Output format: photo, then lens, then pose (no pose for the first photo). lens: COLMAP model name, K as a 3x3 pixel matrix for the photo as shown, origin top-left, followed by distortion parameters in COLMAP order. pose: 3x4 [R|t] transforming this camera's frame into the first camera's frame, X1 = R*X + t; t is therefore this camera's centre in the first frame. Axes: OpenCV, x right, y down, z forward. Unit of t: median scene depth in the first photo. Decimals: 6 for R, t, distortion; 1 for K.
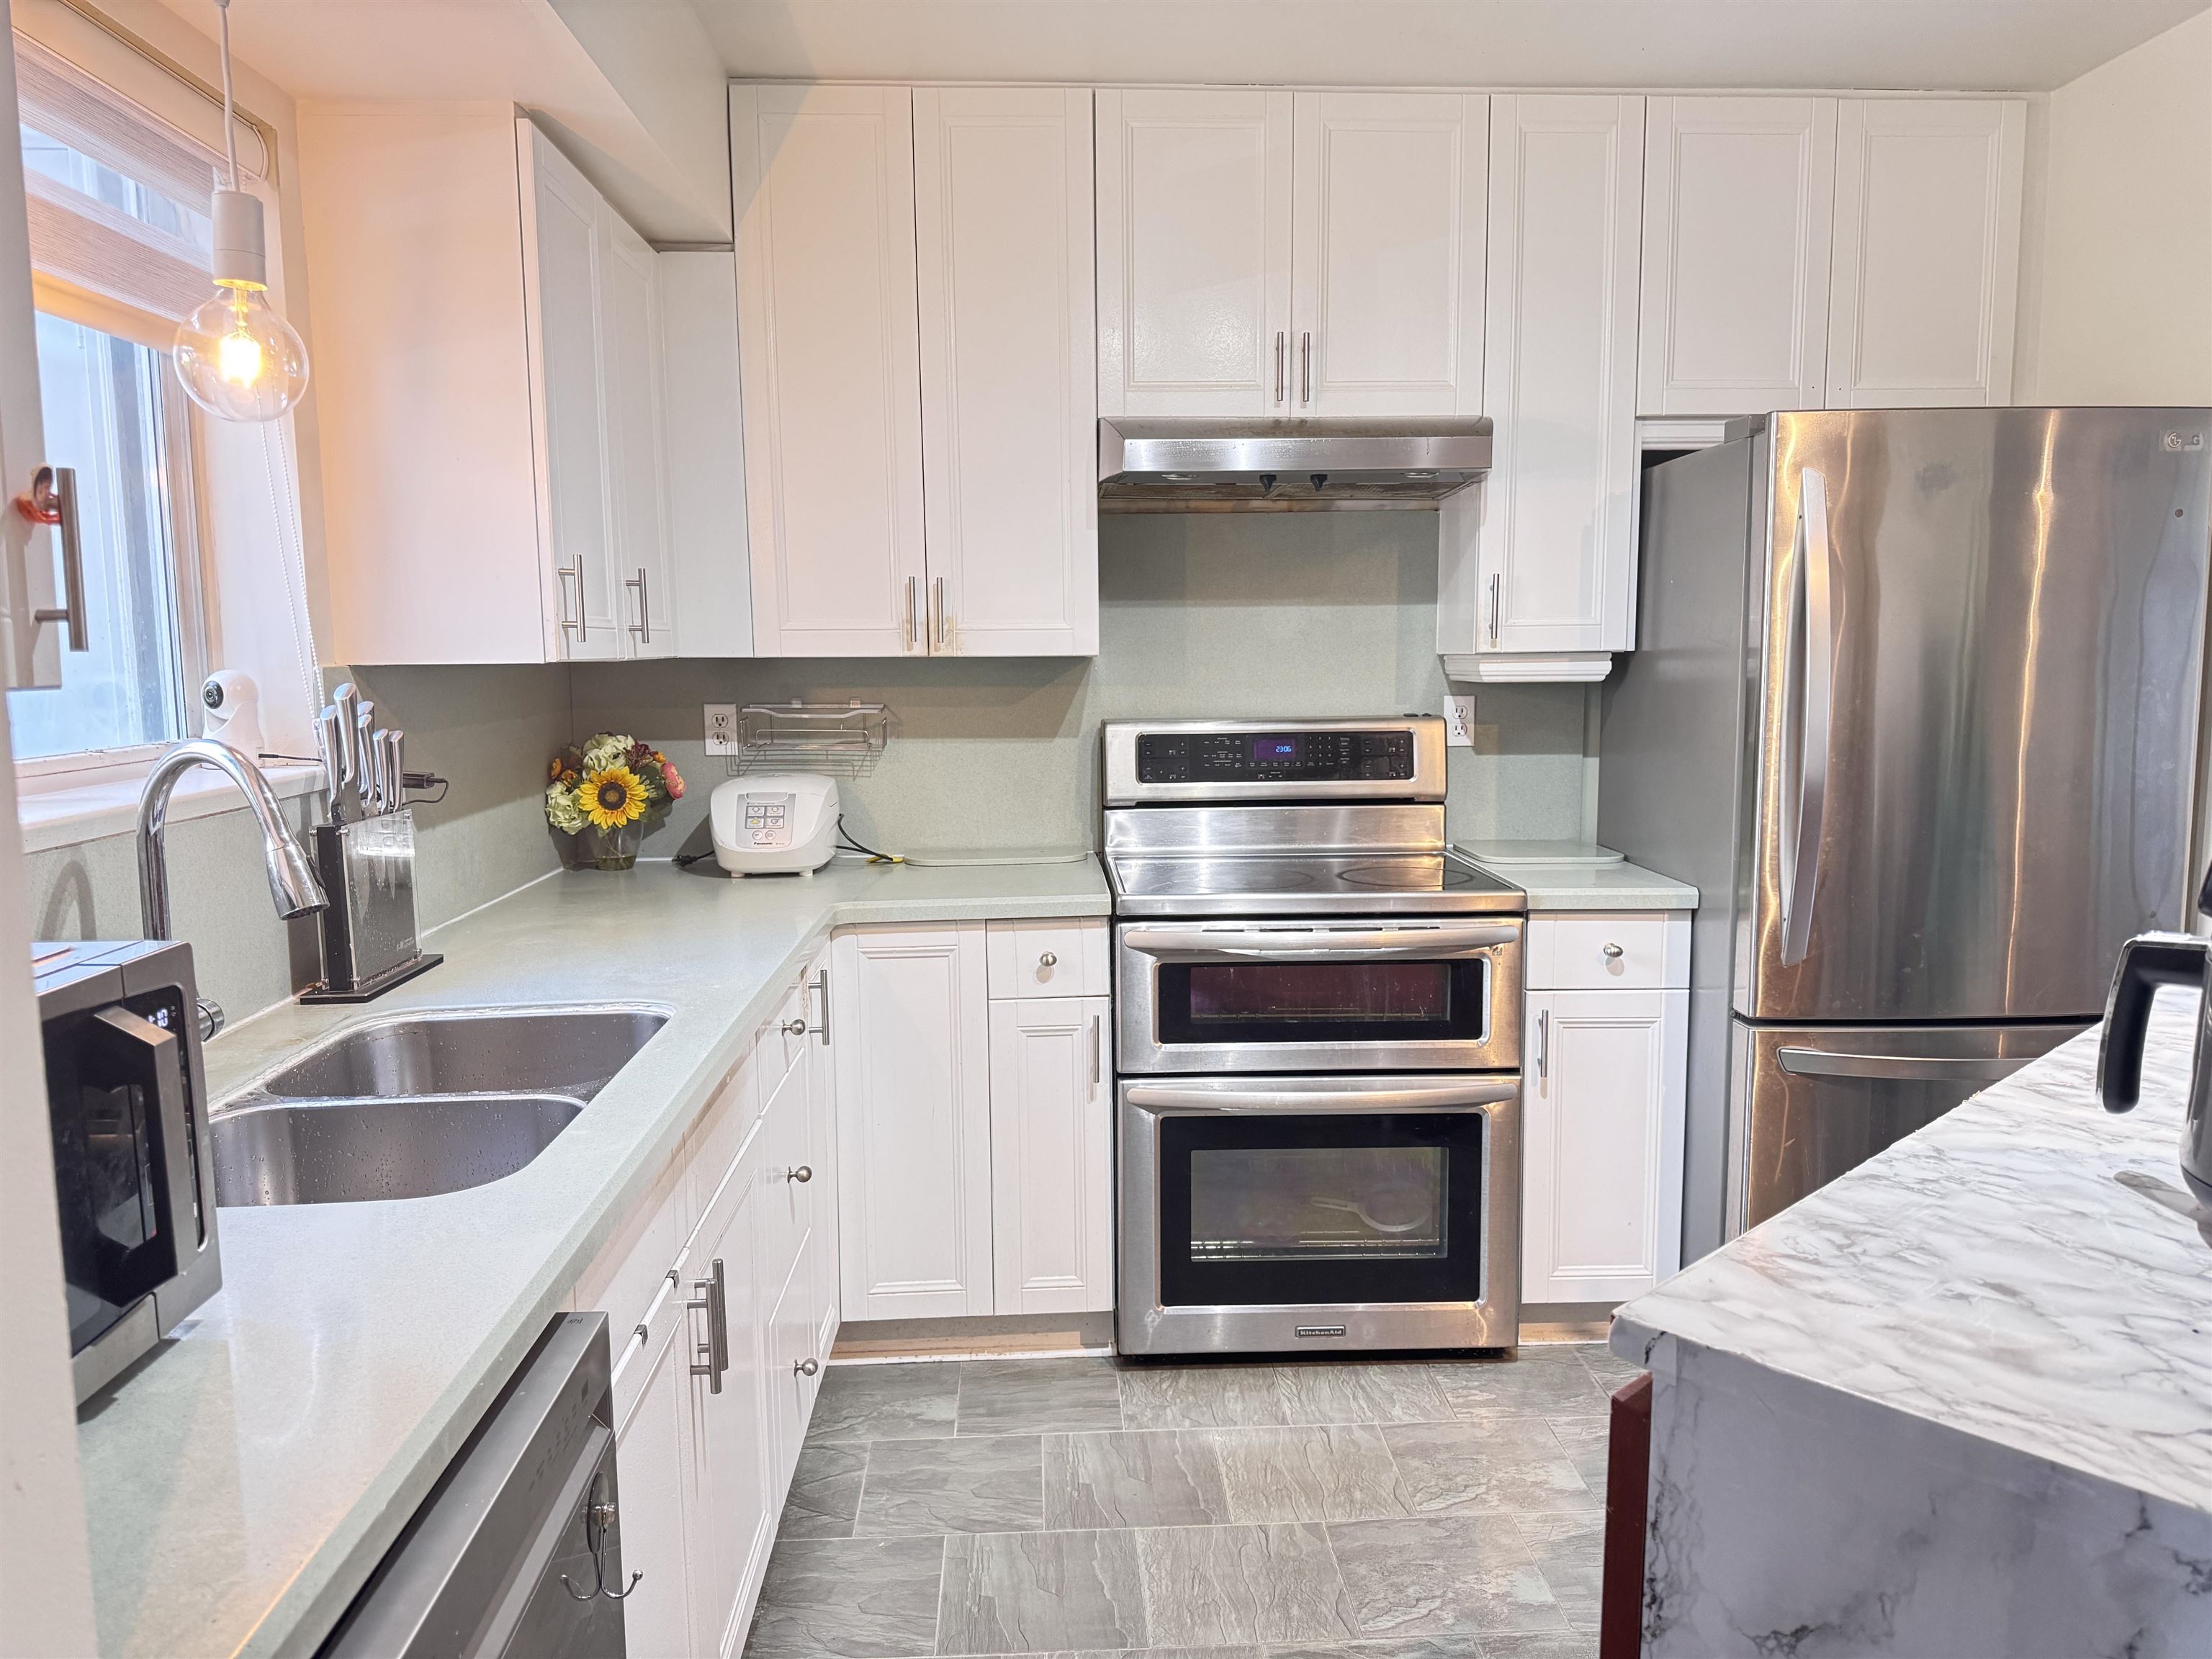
lens RADIAL K [[1561.0, 0, 1116.7], [0, 1561.0, 834.8], [0, 0, 1]] dist [0.078731, -0.099138]
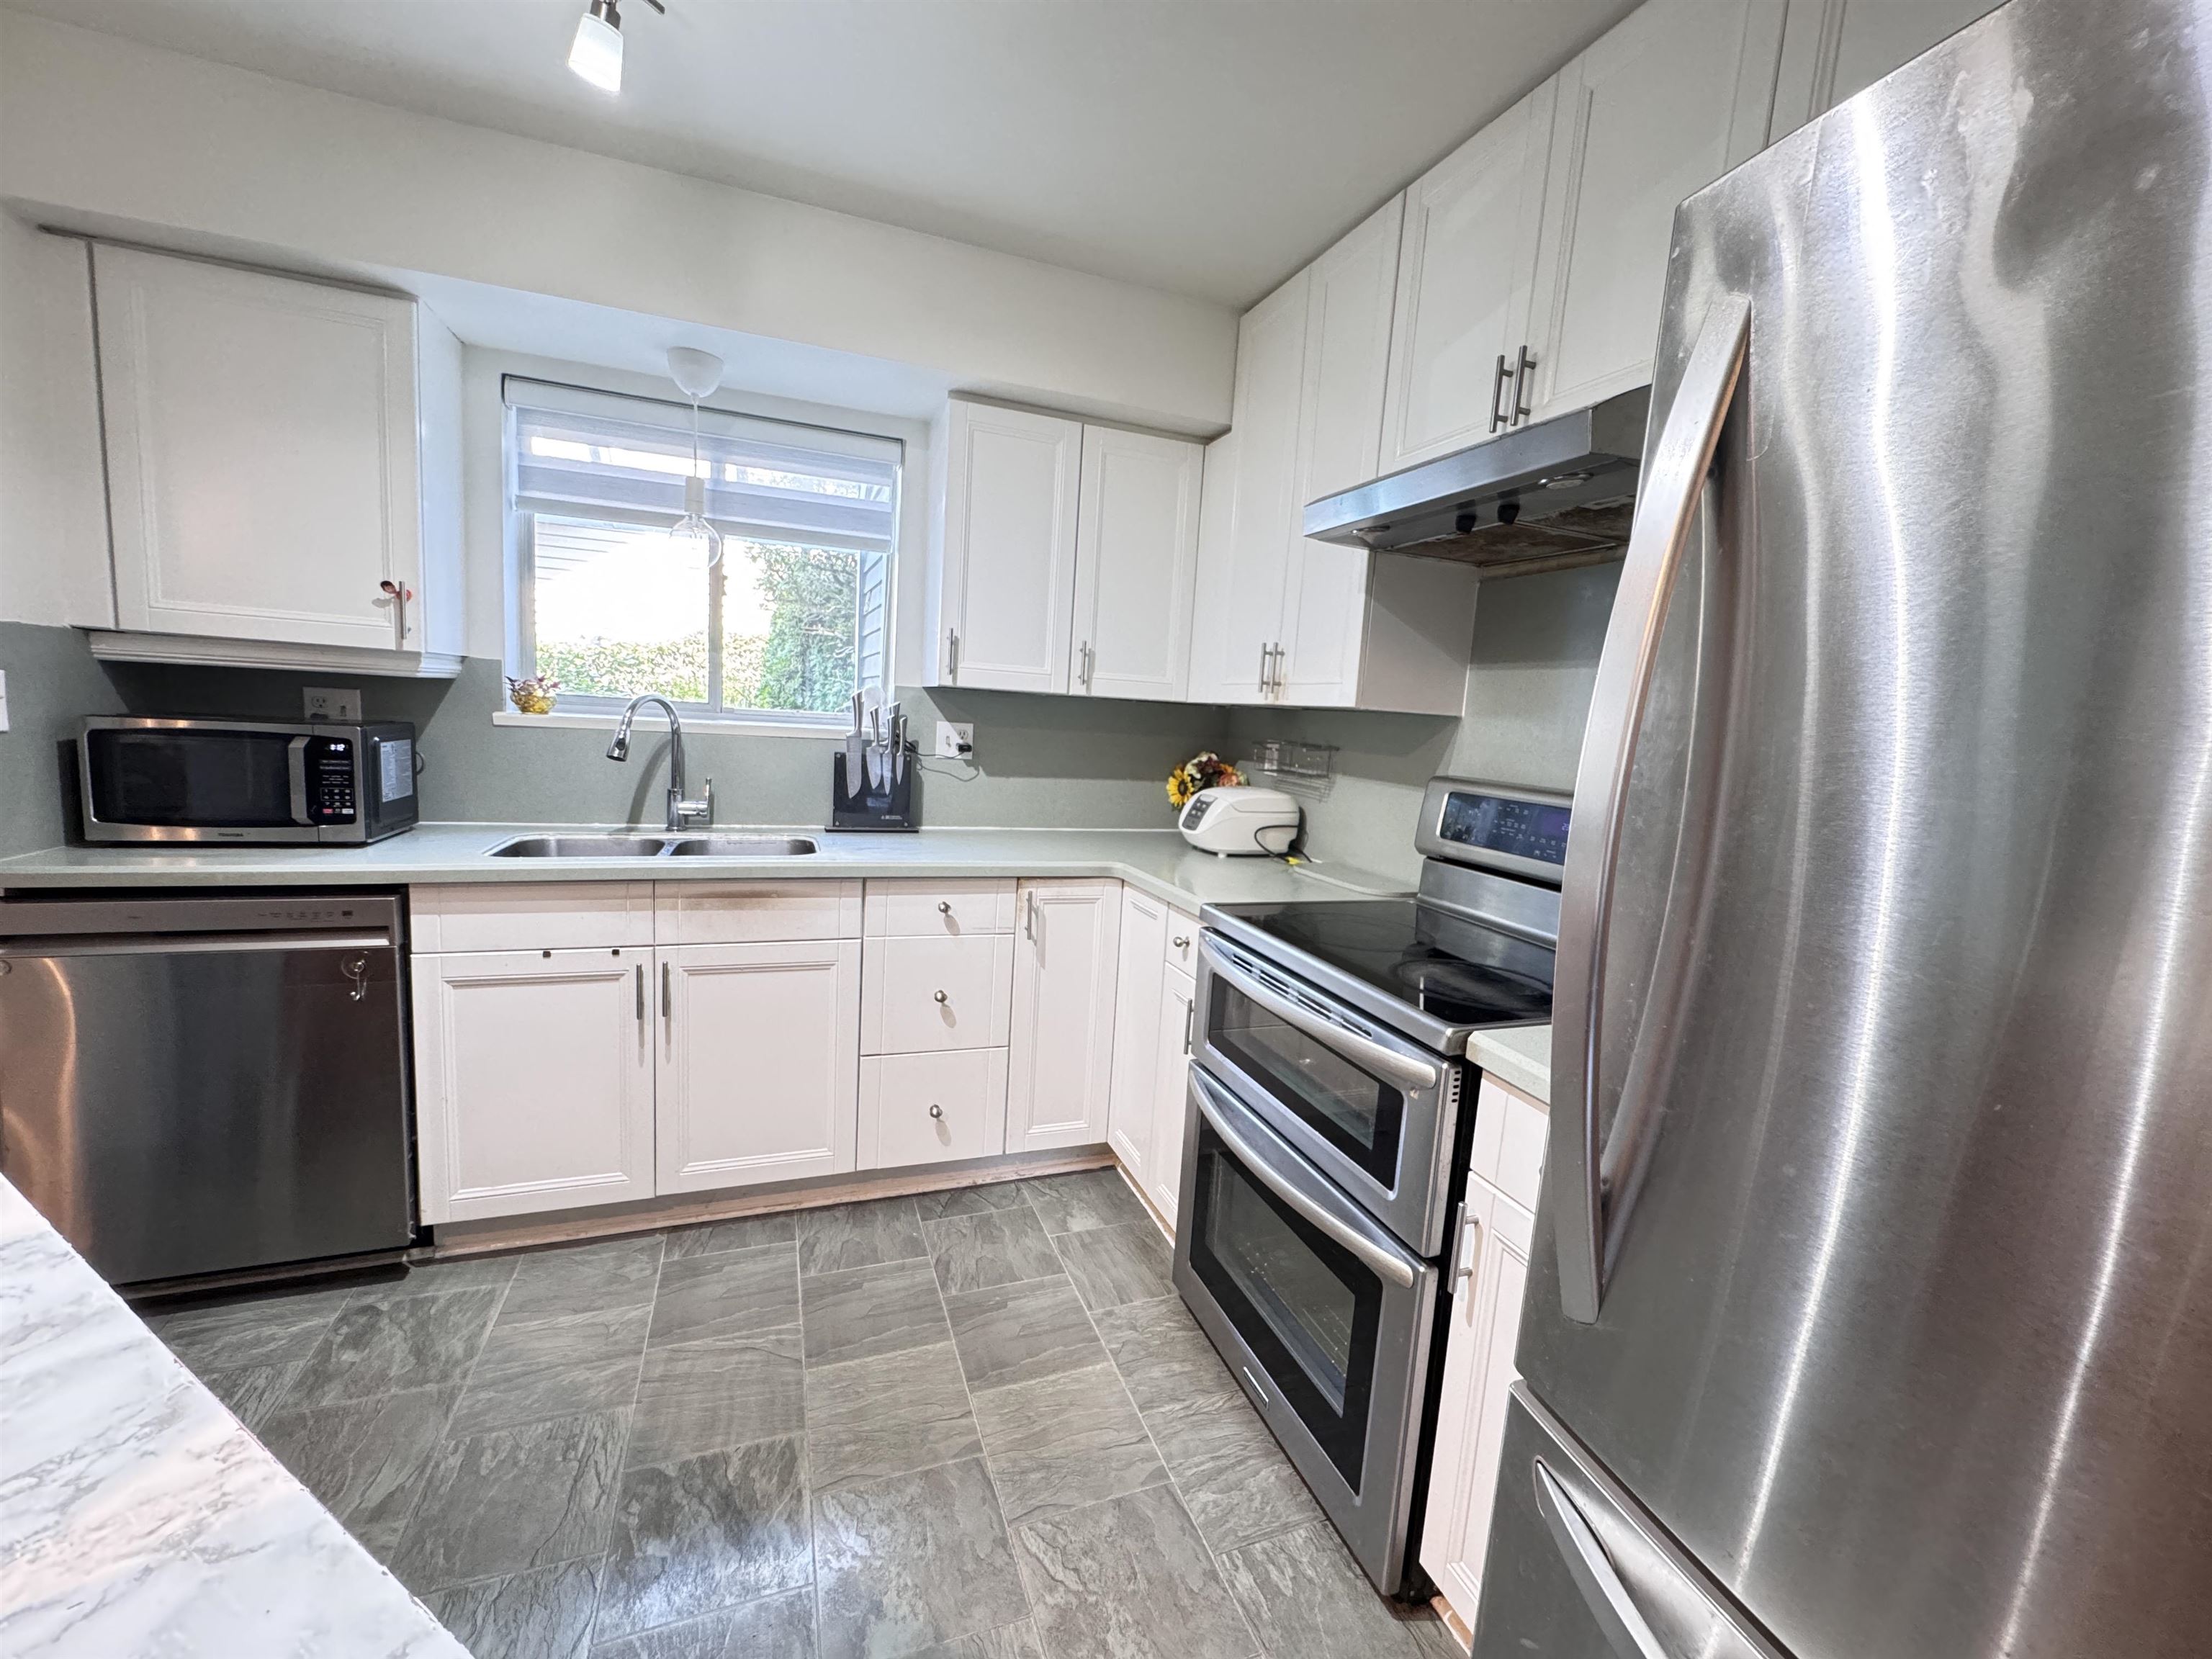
lens RADIAL K [[884.5, 0, 1106.4], [0, 884.5, 826.0], [0, 0, 1]] dist [-0.005079, -0.000054]
pose [[0.295882, 0.148016, -0.943687, 0.575225], [-0.175659, 0.979505, 0.098558, -0.068052], [0.938934, 0.136606, 0.315818, 0.692334]]
